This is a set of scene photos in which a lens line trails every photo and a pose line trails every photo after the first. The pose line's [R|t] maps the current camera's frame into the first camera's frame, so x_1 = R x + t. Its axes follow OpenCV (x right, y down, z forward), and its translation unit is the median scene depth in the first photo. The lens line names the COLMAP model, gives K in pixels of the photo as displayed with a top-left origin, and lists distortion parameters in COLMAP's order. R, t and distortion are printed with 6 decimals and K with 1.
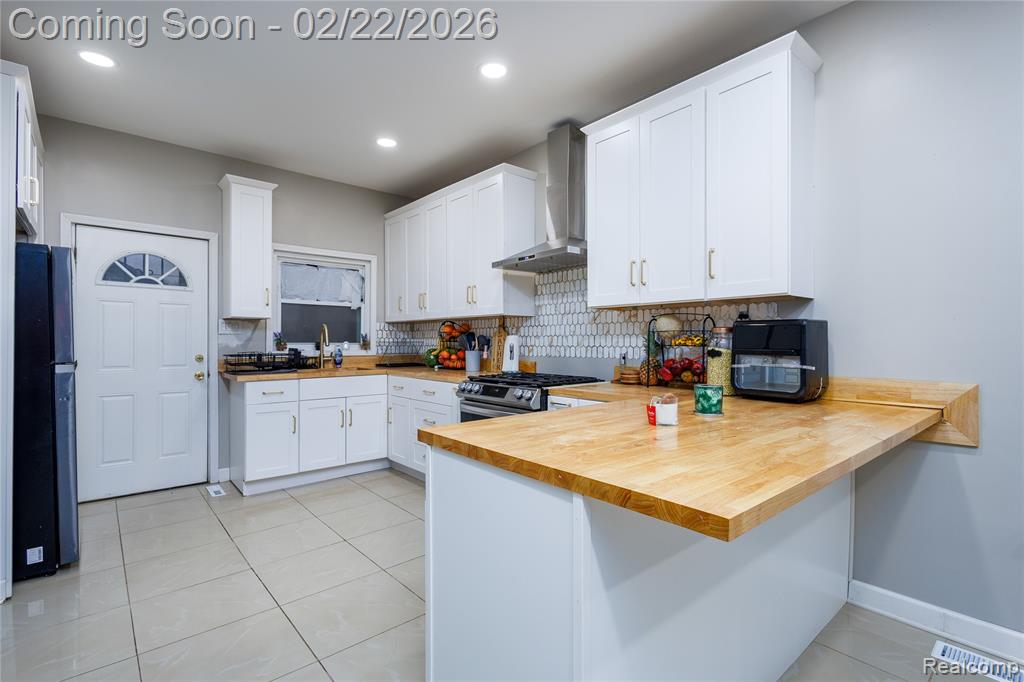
lens RADIAL K [[484.5, 0, 519.8], [0, 484.5, 341.5], [0, 0, 1]] dist [0.013516, -0.002288]
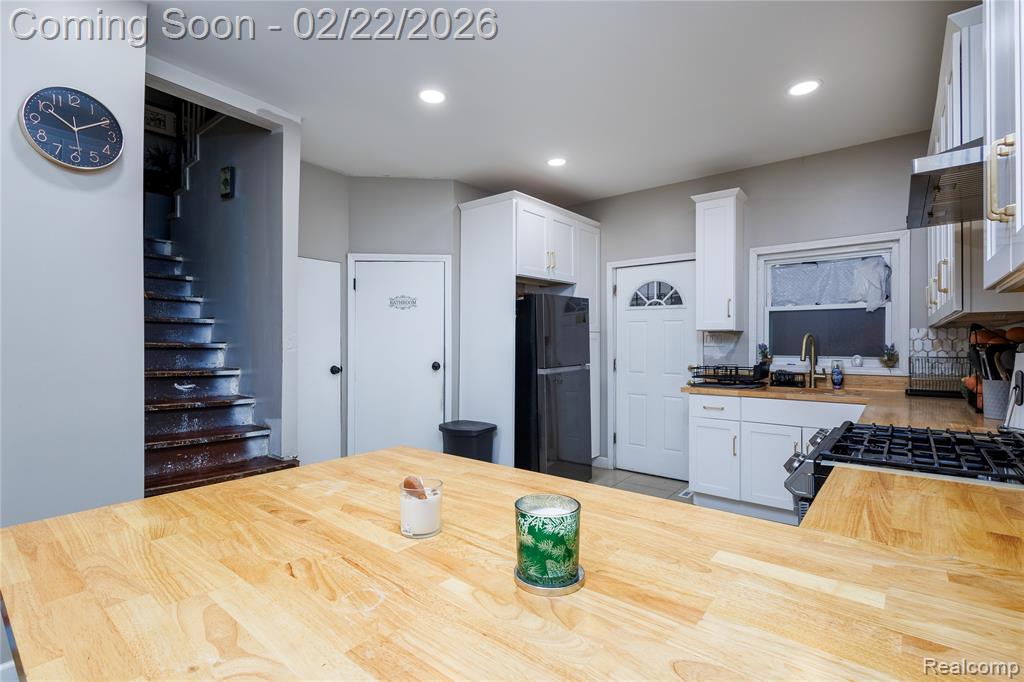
lens RADIAL K [[484.5, 0, 504.9], [0, 484.5, 340.7], [0, 0, 1]] dist [0.013516, -0.002288]
pose [[0.145568, -0.006796, -0.989325, 0.372923], [0.000114, 0.999977, -0.006852, -0.020827], [0.989348, 0.000885, 0.145566, 0.428697]]
